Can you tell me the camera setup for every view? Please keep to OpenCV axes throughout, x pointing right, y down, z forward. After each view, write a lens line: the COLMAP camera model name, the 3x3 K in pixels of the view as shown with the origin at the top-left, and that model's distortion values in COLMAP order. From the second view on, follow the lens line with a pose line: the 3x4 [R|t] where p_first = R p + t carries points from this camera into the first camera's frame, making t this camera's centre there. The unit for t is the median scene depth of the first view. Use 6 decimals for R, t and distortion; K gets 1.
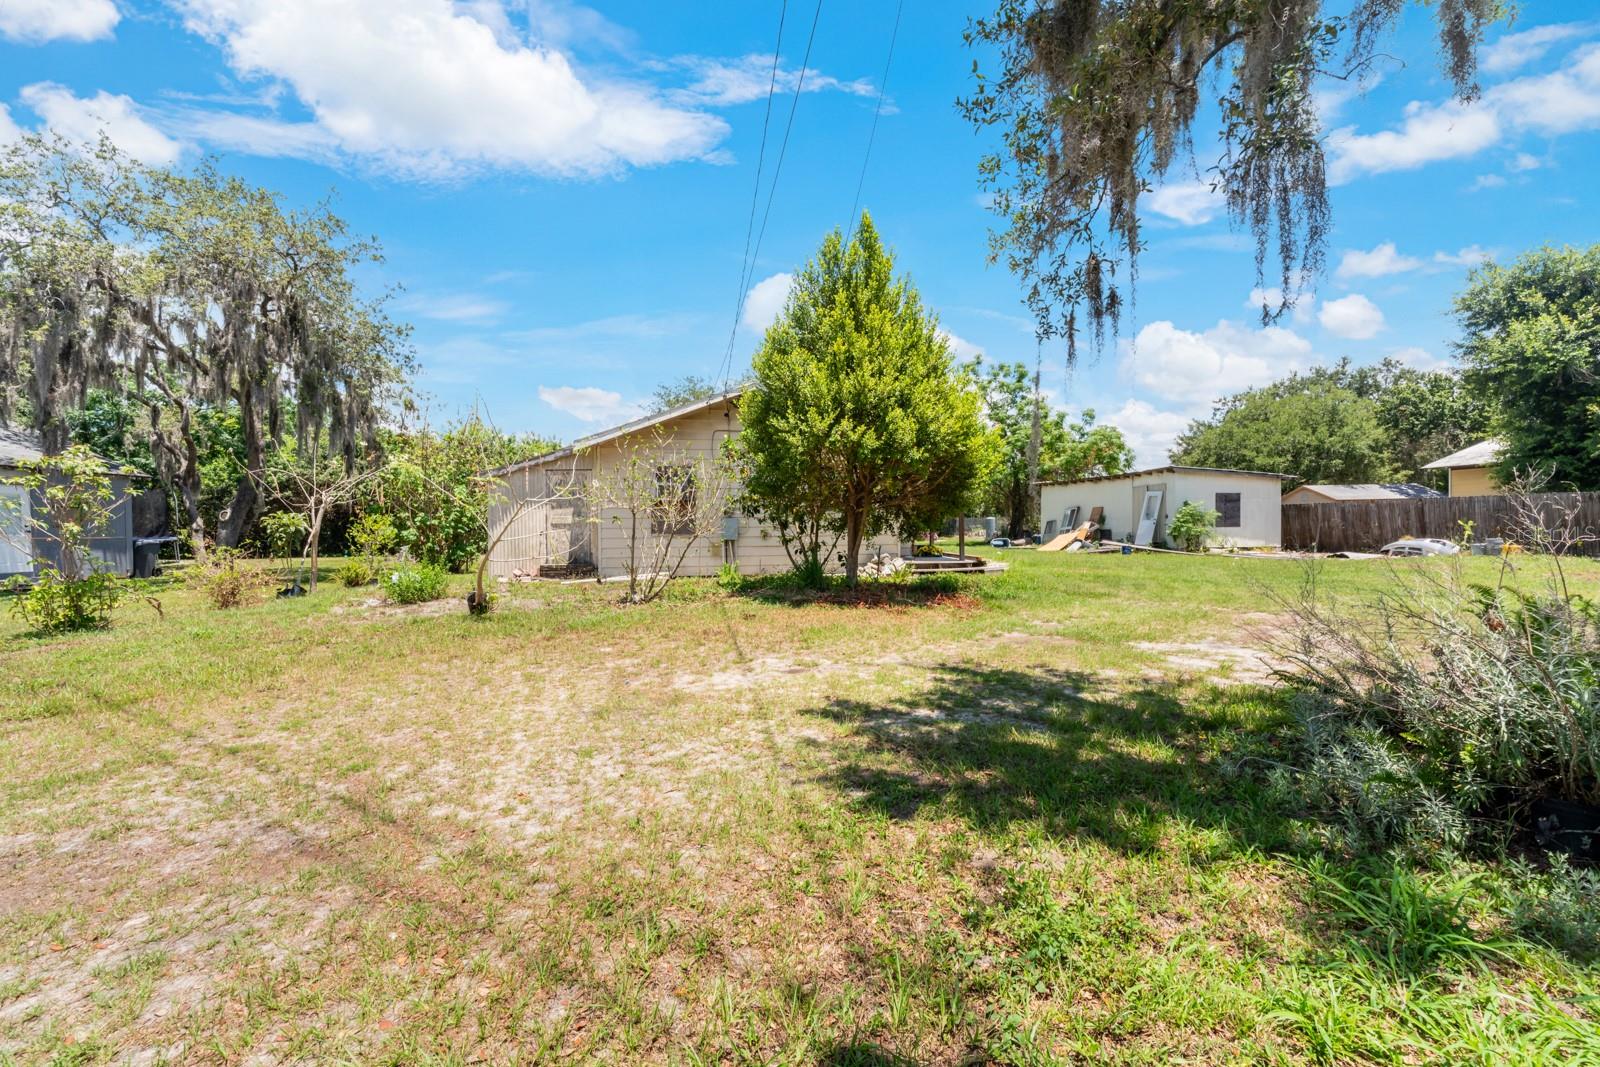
lens RADIAL K [[655.5, 0, 800.7], [0, 655.5, 531.6], [0, 0, 1]] dist [-0.002034, -0.000144]
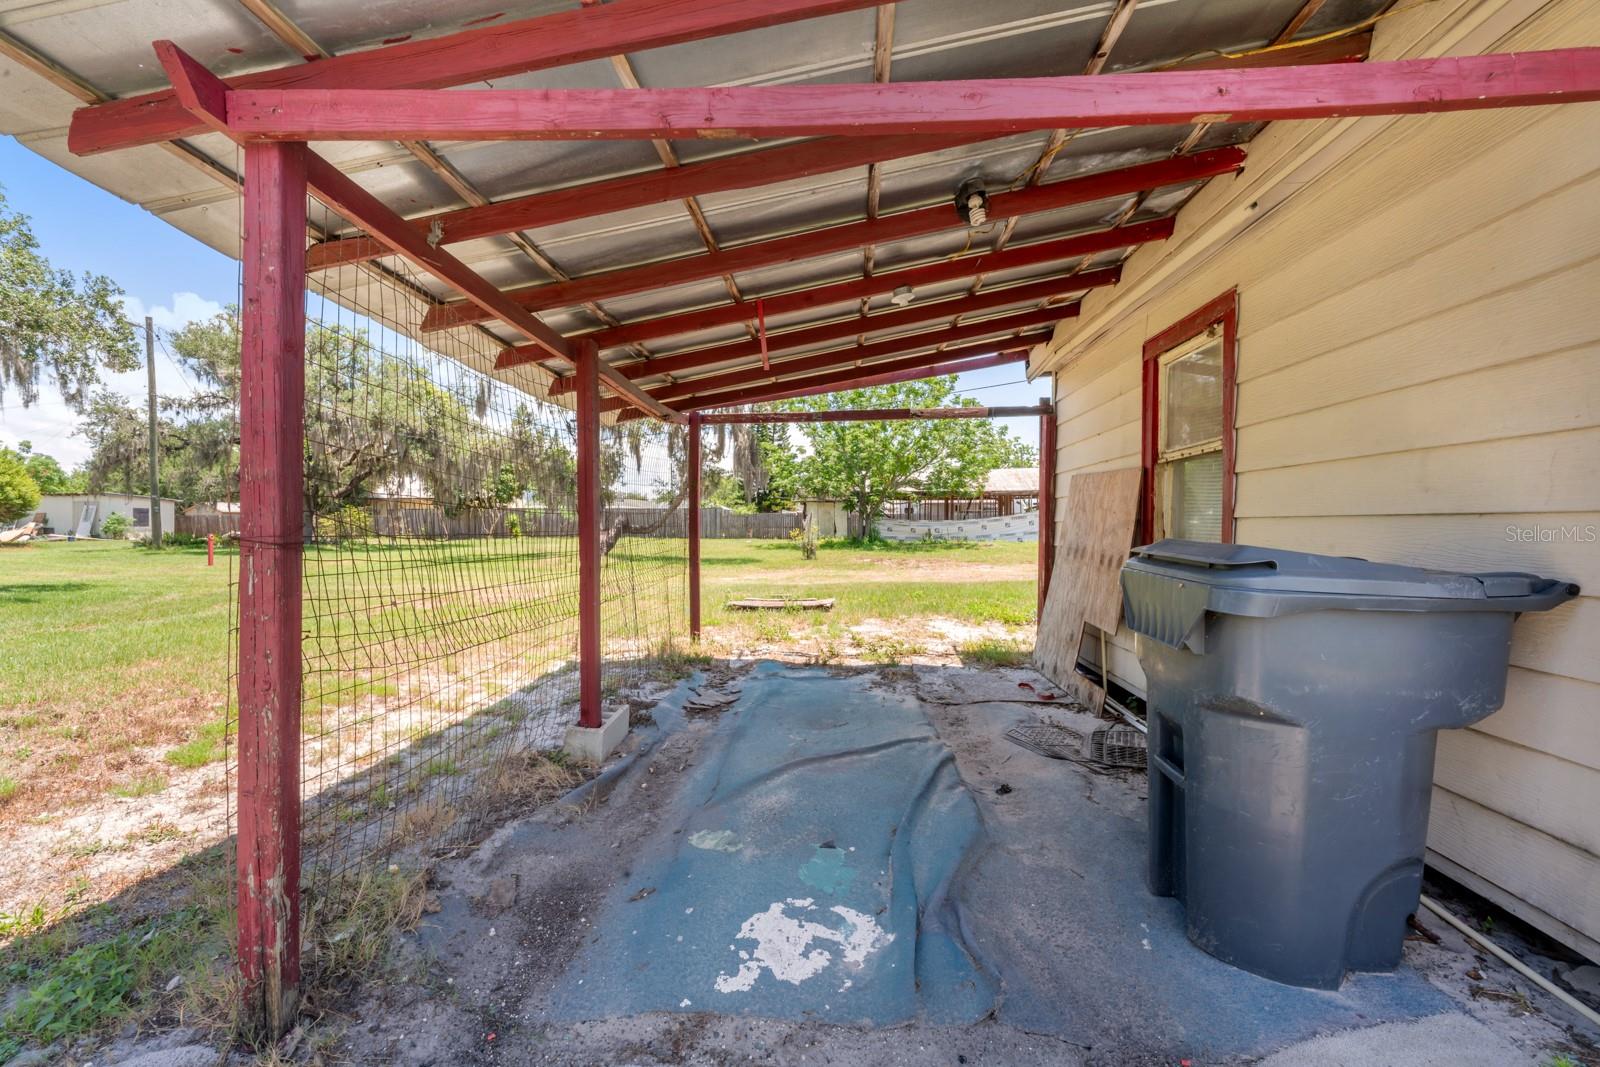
lens RADIAL K [[655.5, 0, 800.3], [0, 655.5, 533.1], [0, 0, 1]] dist [-0.002034, -0.000144]
pose [[0.223987, -0.002284, 0.974589, -0.705158], [-0.000023, 0.999997, 0.002349, 0.007154], [-0.974592, -0.000549, 0.223986, -1.184227]]
